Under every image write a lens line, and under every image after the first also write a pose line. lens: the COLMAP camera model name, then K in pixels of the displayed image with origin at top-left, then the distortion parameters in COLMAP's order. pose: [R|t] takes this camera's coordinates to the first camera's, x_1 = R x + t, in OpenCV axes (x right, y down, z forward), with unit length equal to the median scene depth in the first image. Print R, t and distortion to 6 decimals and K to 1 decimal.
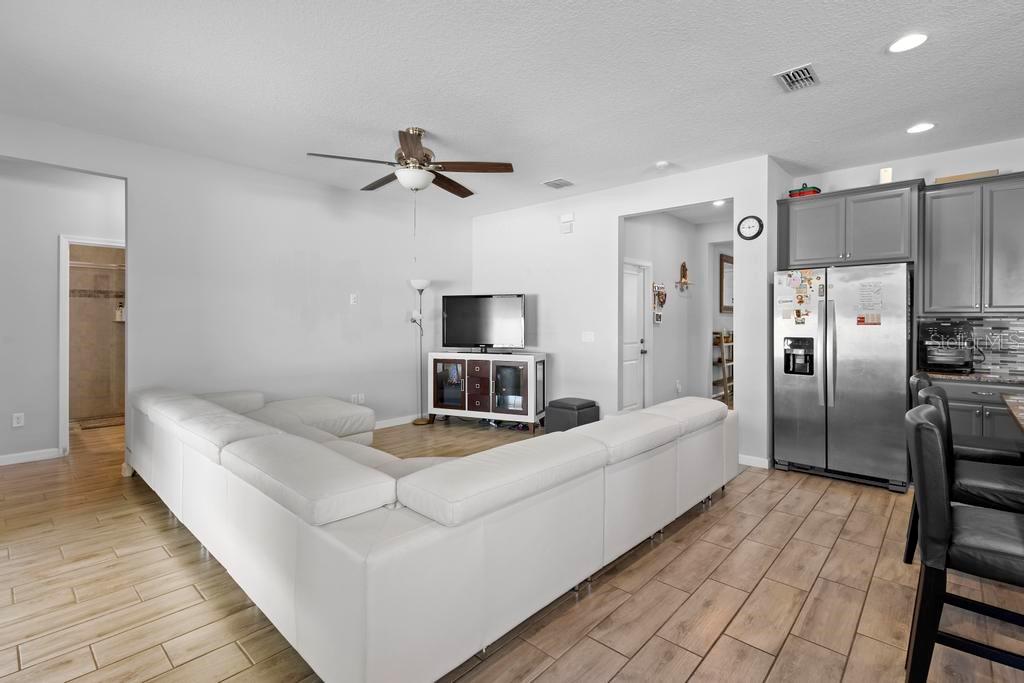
lens RADIAL K [[473.0, 0, 512.4], [0, 473.0, 325.3], [0, 0, 1]] dist [0.004296, 0.000608]
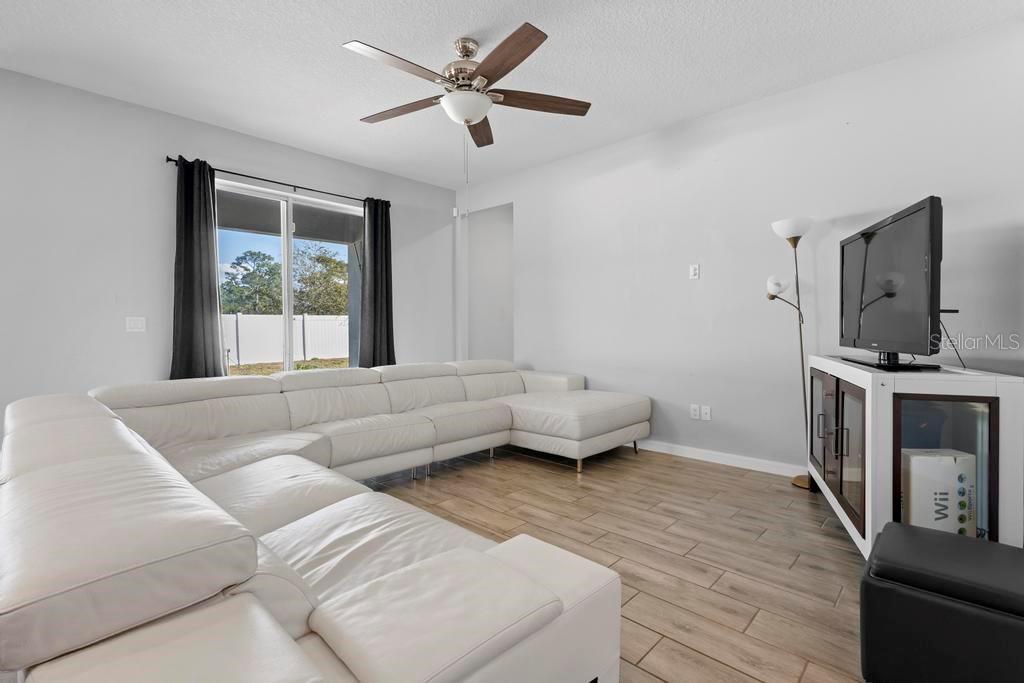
lens RADIAL K [[473.0, 0, 512.4], [0, 473.0, 325.3], [0, 0, 1]] dist [0.004296, 0.000608]
pose [[-0.025628, -0.003002, -0.999667, 0.365691], [0.006258, 0.999975, -0.003164, 0.025635], [0.999652, -0.006337, -0.025609, 0.688923]]
